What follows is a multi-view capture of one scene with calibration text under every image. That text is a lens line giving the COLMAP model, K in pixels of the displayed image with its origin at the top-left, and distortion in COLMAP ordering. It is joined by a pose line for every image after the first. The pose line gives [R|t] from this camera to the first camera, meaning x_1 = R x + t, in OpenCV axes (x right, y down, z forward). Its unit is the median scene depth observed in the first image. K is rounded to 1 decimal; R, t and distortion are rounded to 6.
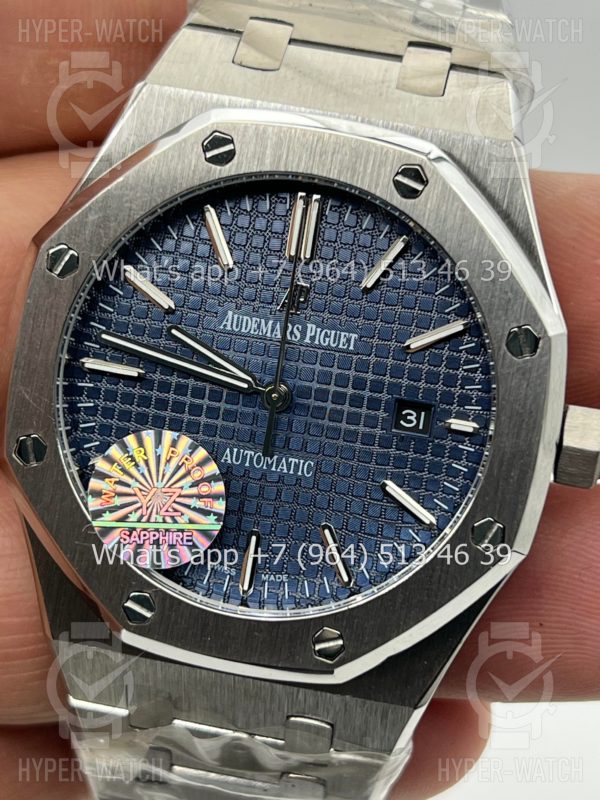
lens RADIAL K [[1869.7, 0, 302.7], [0, 1869.7, 401.3], [0, 0, 1]] dist [0.147599, 0.000000]
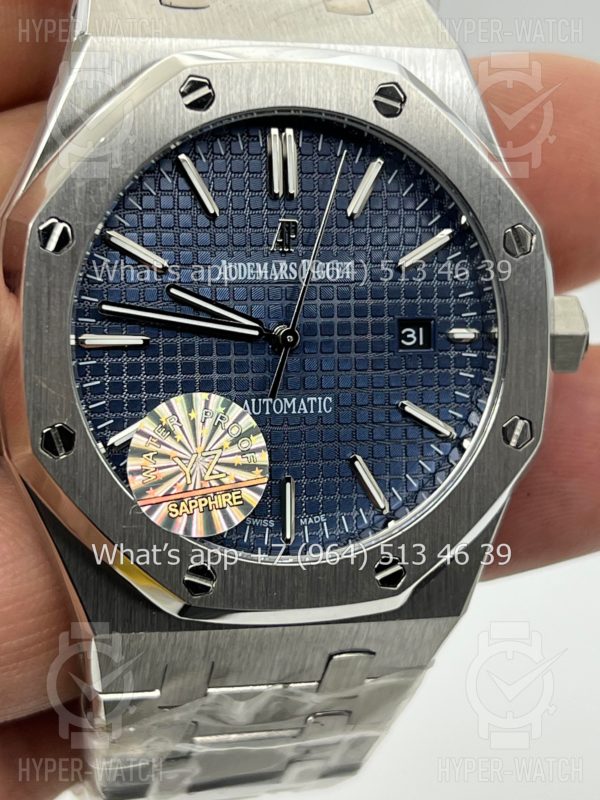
lens RADIAL K [[1869.7, 0, 281.5], [0, 1869.7, 404.6], [0, 0, 1]] dist [0.147599, 0.000000]
pose [[0.918090, -0.189402, 0.348191, -0.364154], [0.178051, 0.981896, 0.064638, -0.032348], [-0.354130, 0.002653, 0.935192, 0.085026]]
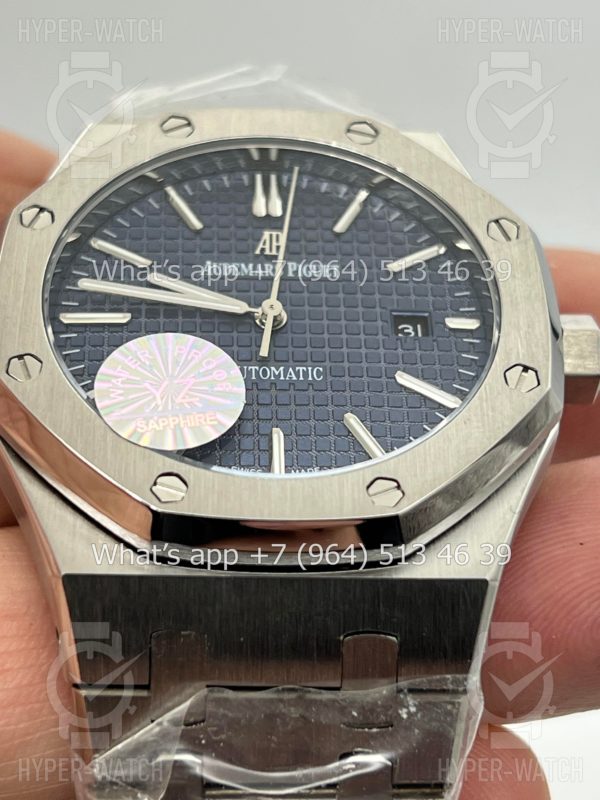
lens RADIAL K [[1869.7, 0, 301.0], [0, 1869.7, 400.2], [0, 0, 1]] dist [0.147599, 0.000000]
pose [[0.968117, -0.059410, 0.243352, -0.238351], [0.201893, 0.760130, -0.617610, 0.633961], [-0.148287, 0.647049, 0.747889, 0.299139]]
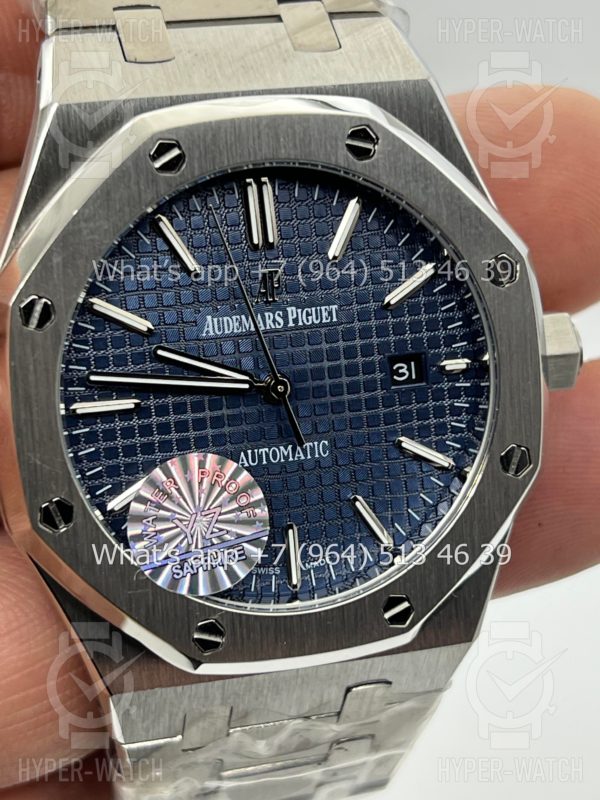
lens RADIAL K [[1869.7, 0, 295.6], [0, 1869.7, 403.9], [0, 0, 1]] dist [0.147599, 0.000000]
pose [[0.906709, -0.280635, 0.314836, -0.316636], [0.253693, 0.959249, 0.124426, -0.114133], [-0.336925, -0.032946, 0.940955, 0.073857]]
